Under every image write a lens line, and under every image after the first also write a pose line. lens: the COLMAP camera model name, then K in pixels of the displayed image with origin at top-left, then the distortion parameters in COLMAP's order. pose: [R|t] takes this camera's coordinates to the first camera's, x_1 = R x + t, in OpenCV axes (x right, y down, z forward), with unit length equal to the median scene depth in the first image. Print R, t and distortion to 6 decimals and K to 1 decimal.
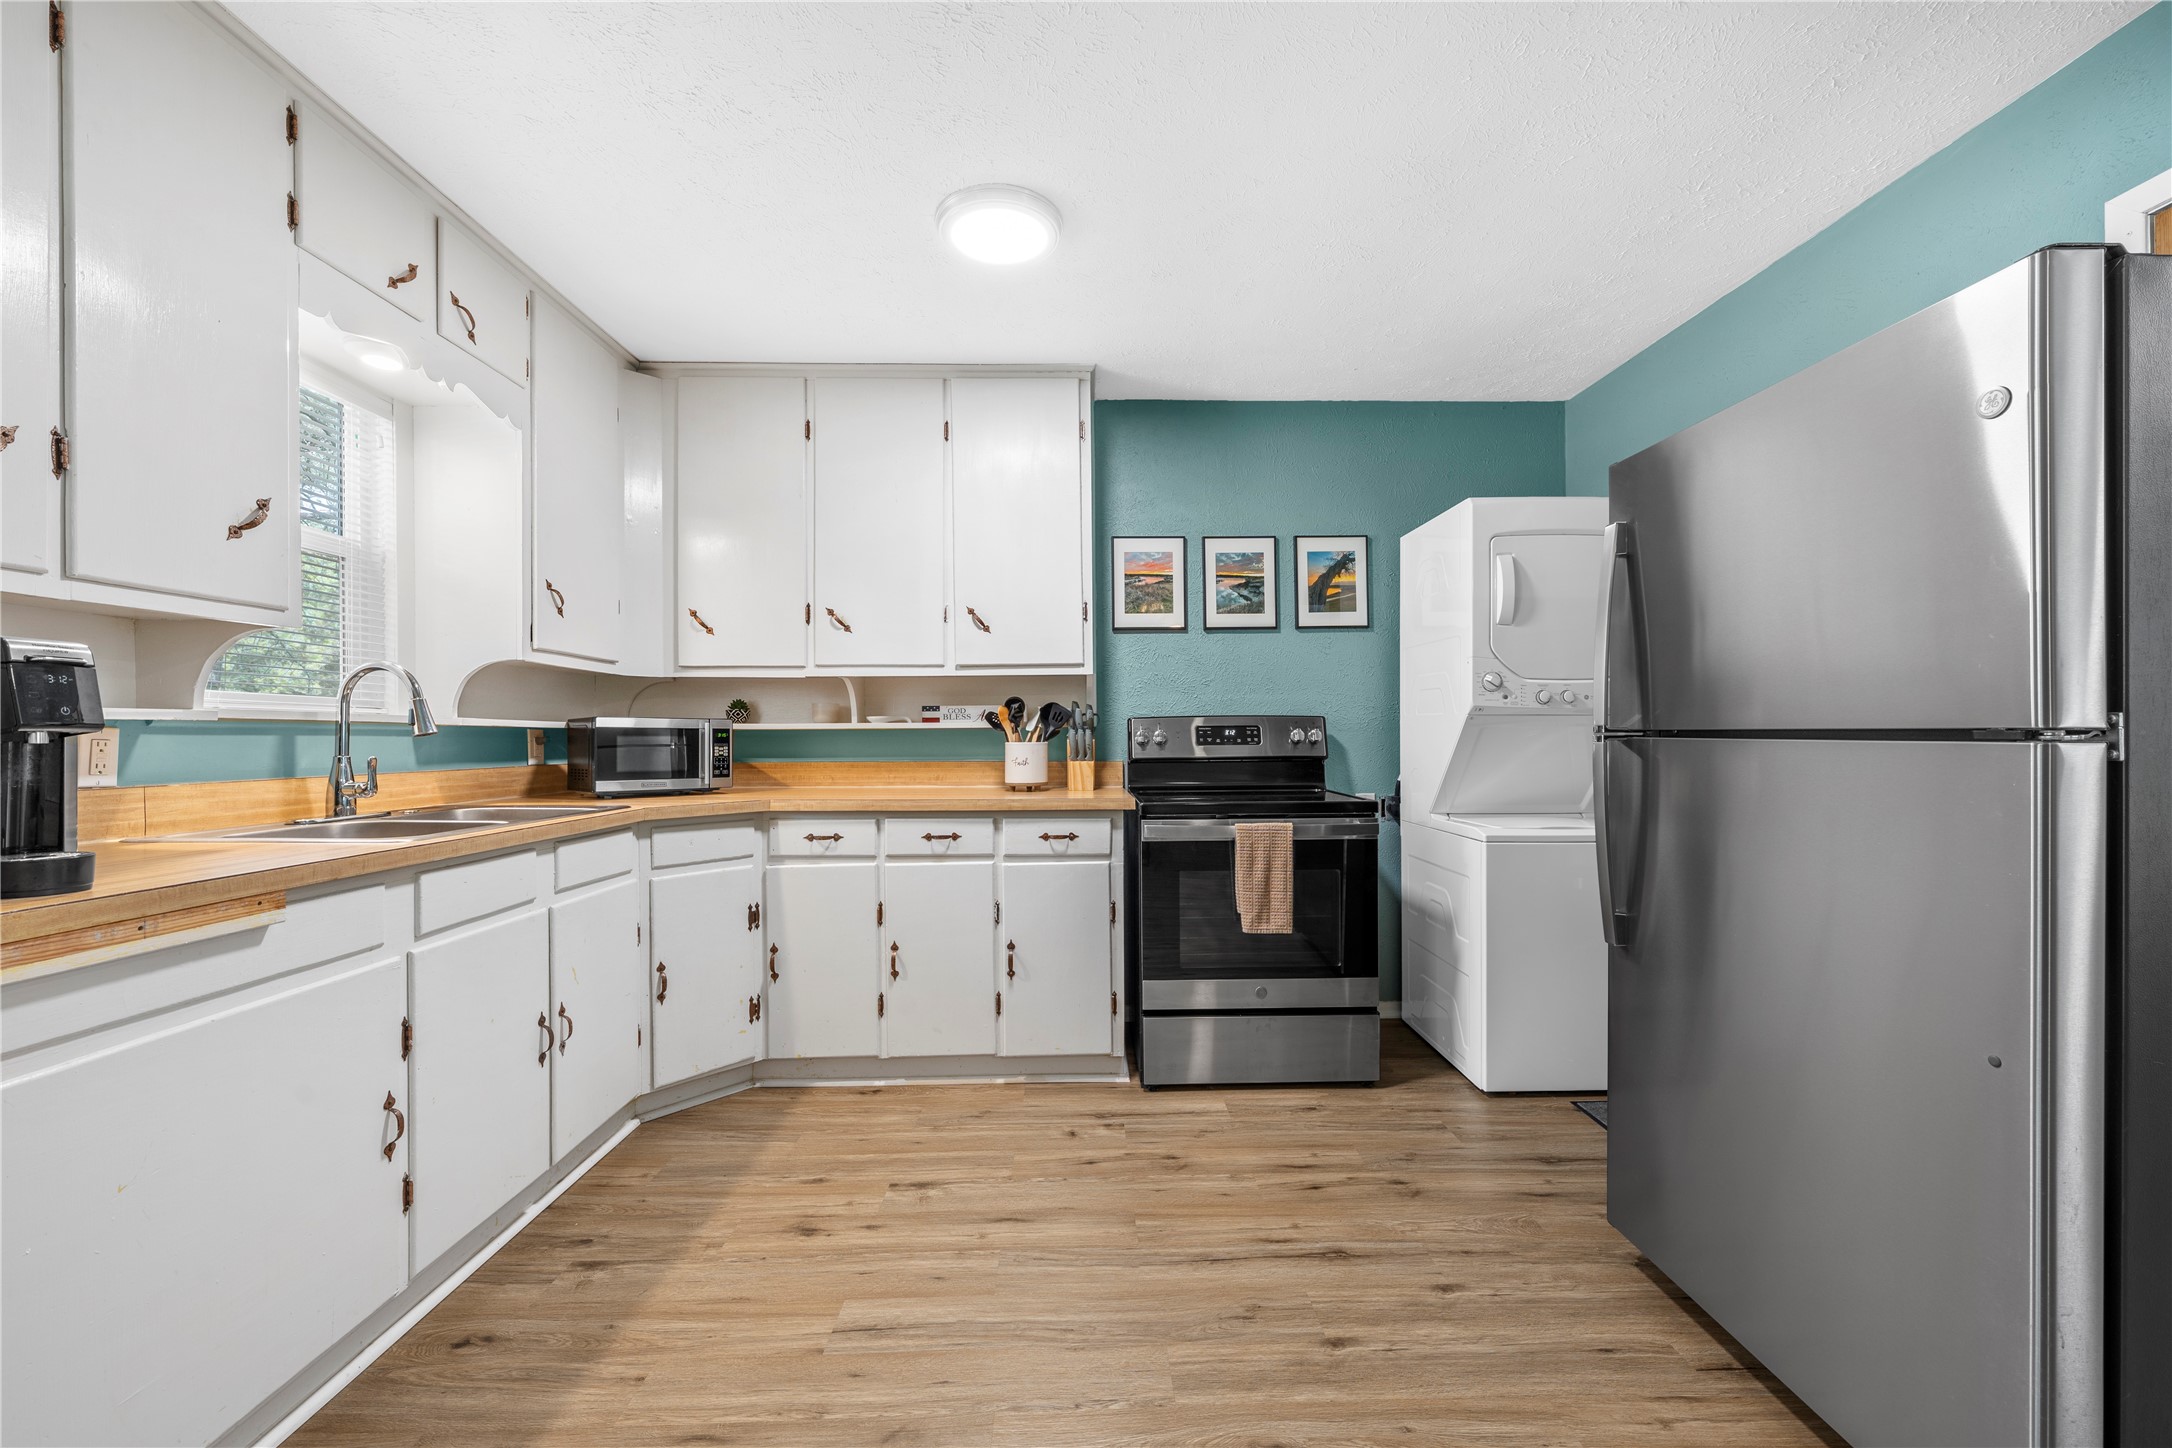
lens RADIAL K [[860.6, 0, 1088.9], [0, 860.6, 734.7], [0, 0, 1]] dist [-0.001206, -0.000344]
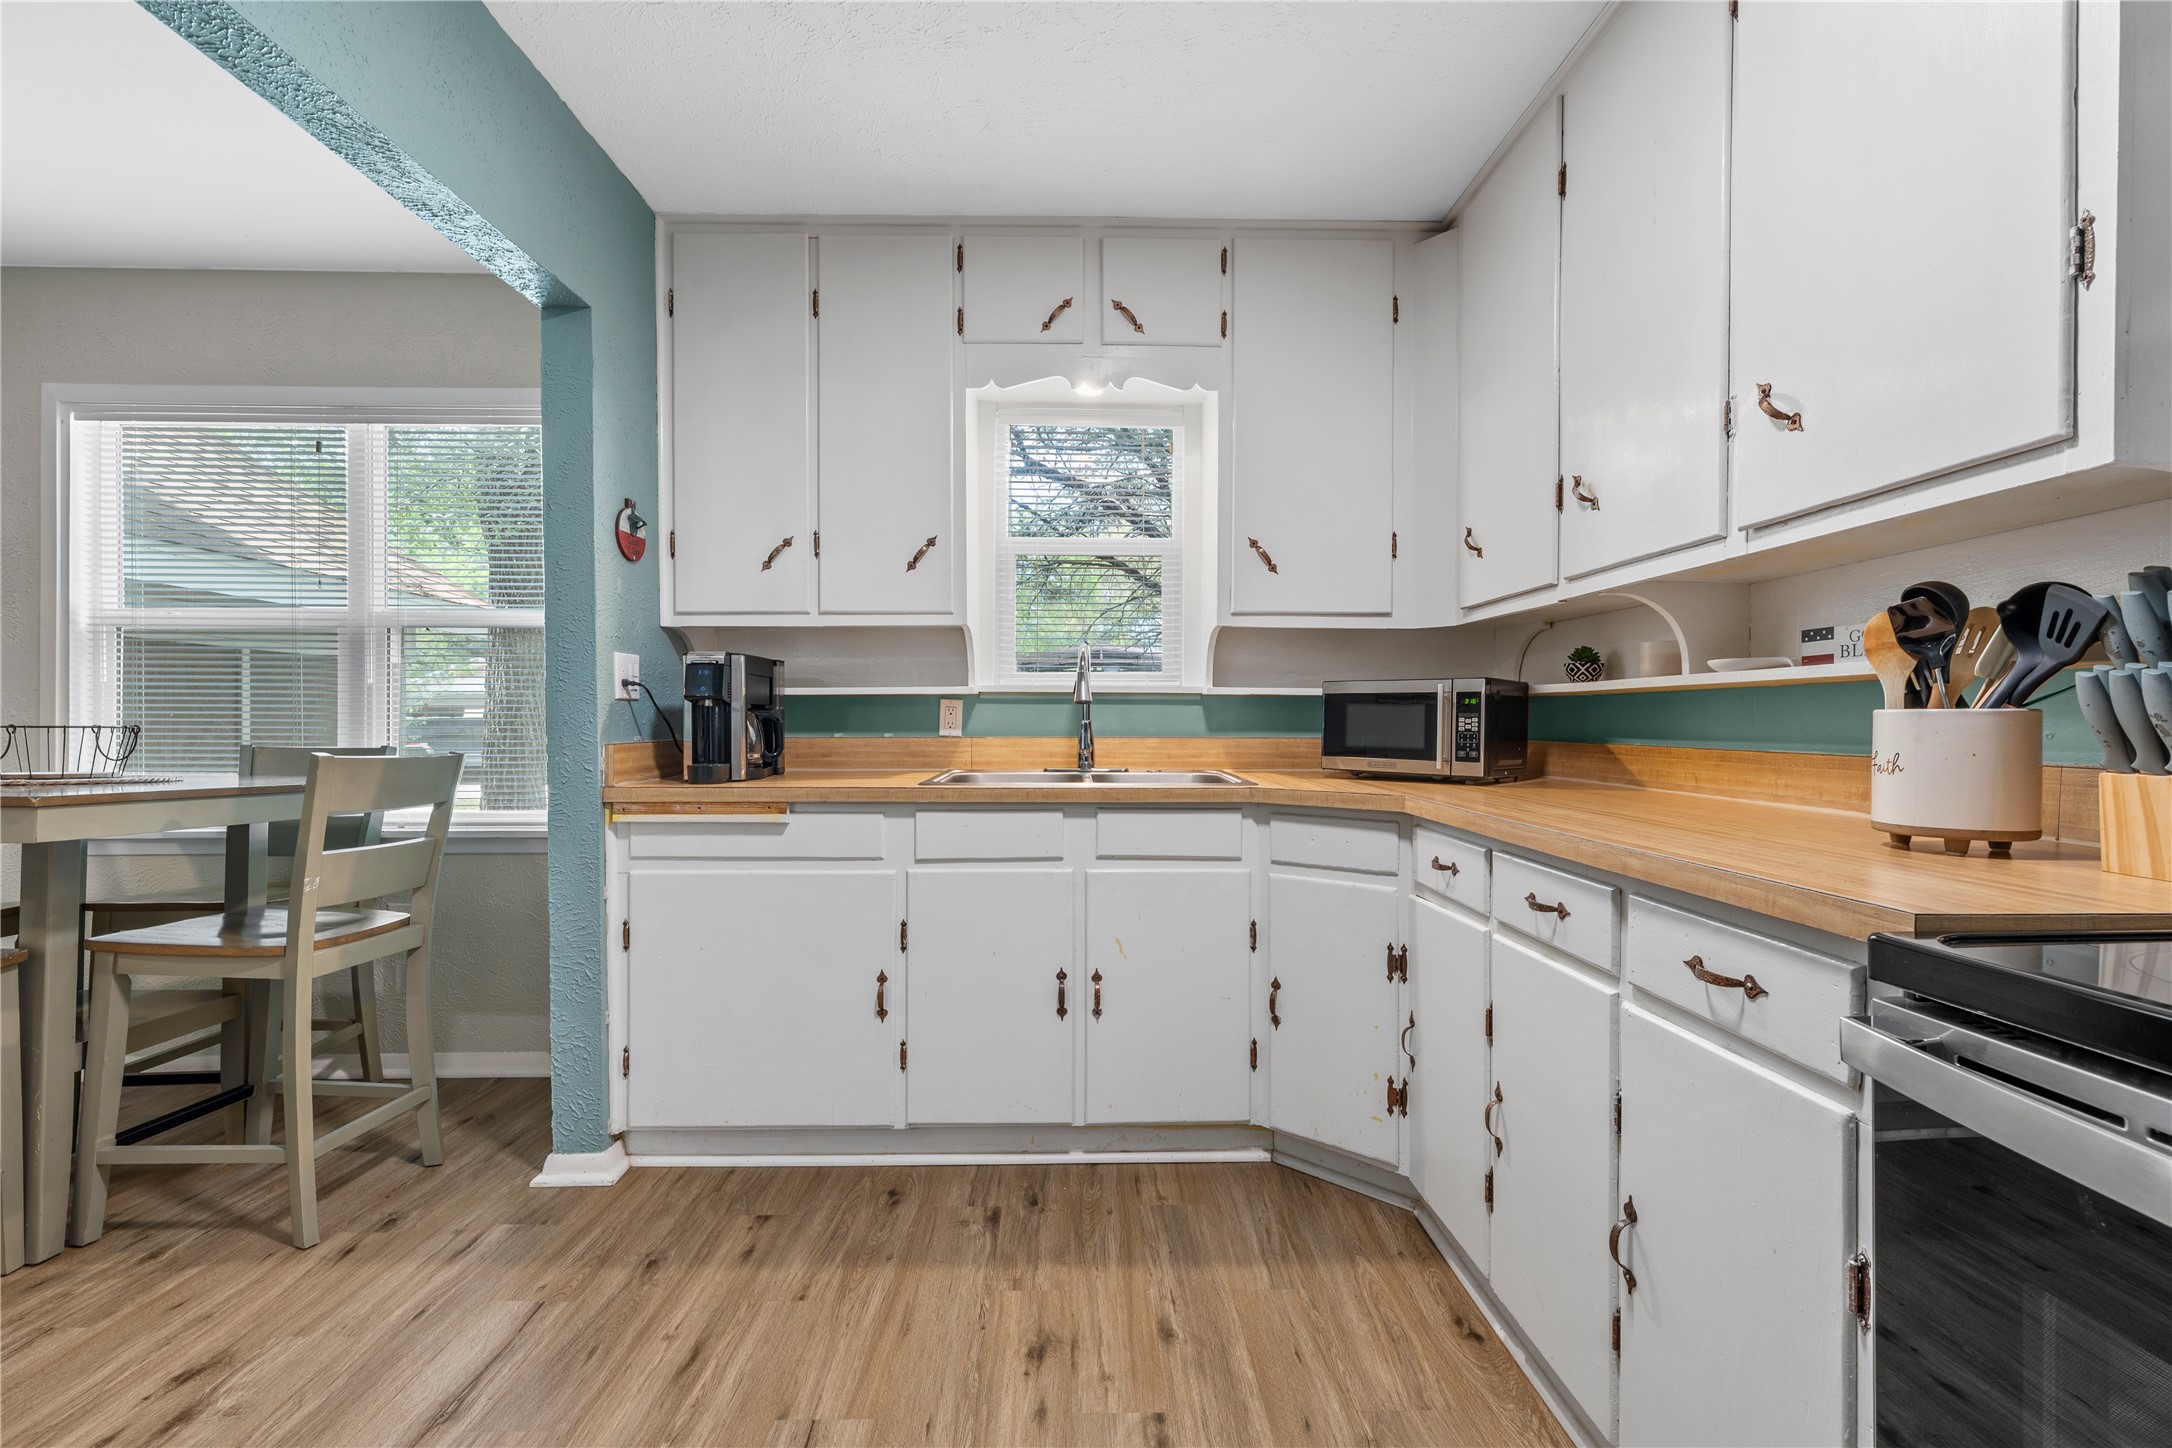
lens RADIAL K [[906.5, 0, 1089.0], [0, 906.5, 729.6], [0, 0, 1]] dist [-0.000199, -0.000120]
pose [[0.006803, 0.015983, -0.999849, 0.329485], [0.000497, 0.999872, 0.015987, 0.012674], [0.999977, -0.000606, 0.006795, 0.743070]]
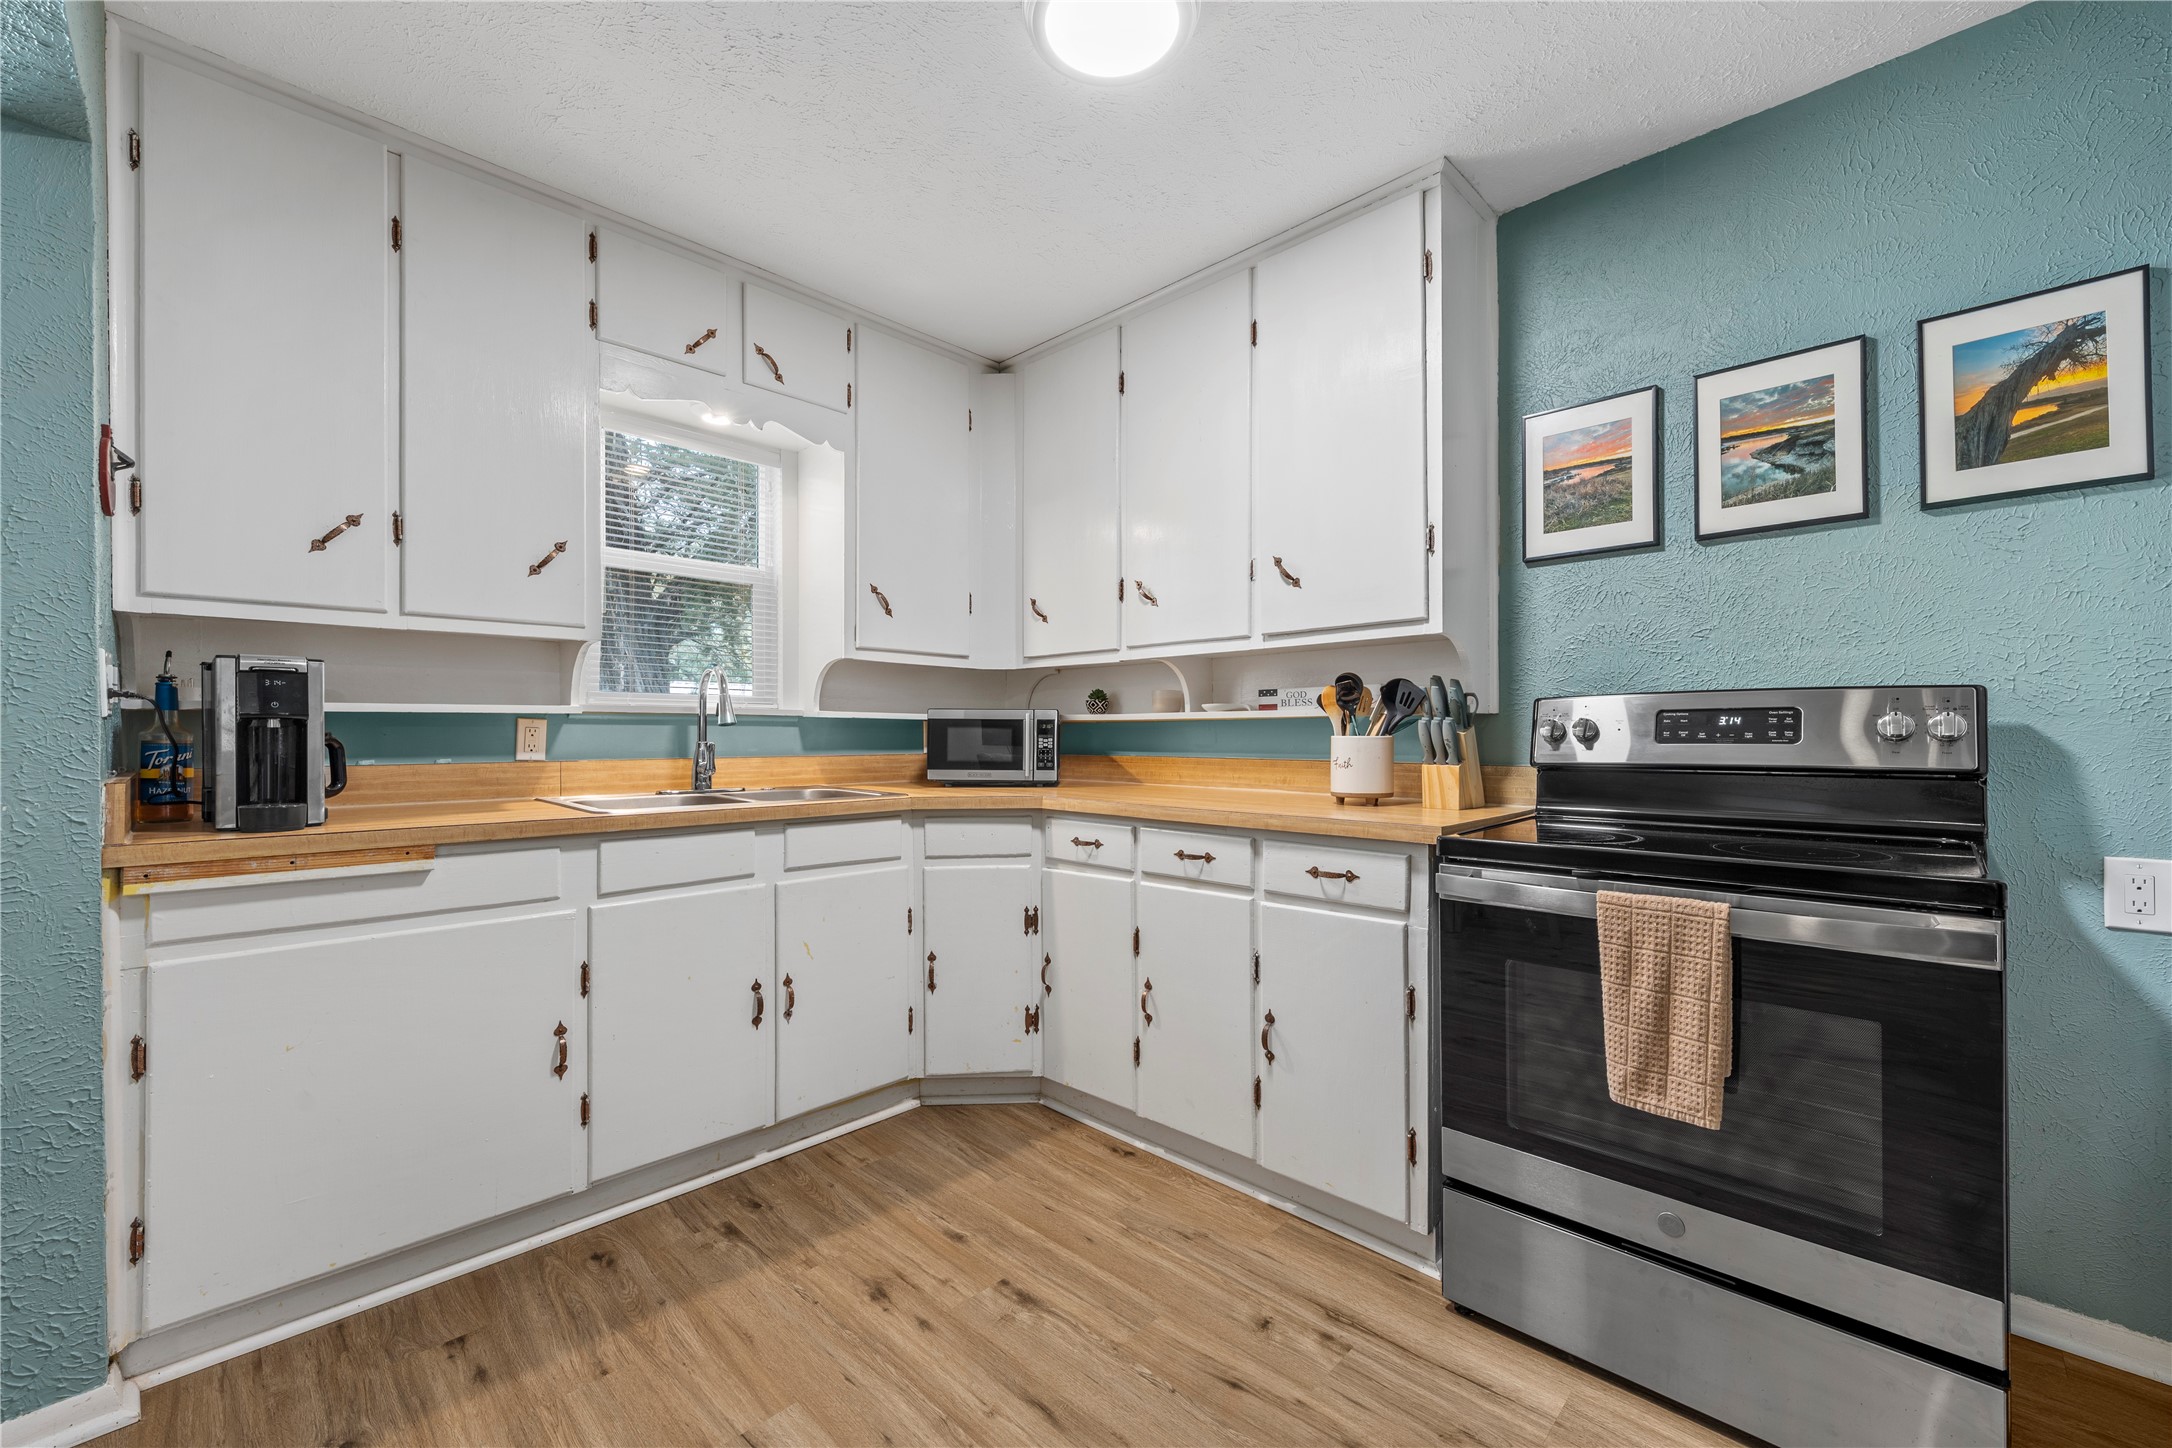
lens RADIAL K [[860.6, 0, 1088.9], [0, 860.6, 734.7], [0, 0, 1]] dist [-0.001206, -0.000344]
pose [[0.704405, 0.005437, -0.709778, 0.312642], [-0.001832, 0.999981, 0.005842, 0.004632], [0.709796, -0.002815, 0.704401, 0.385668]]
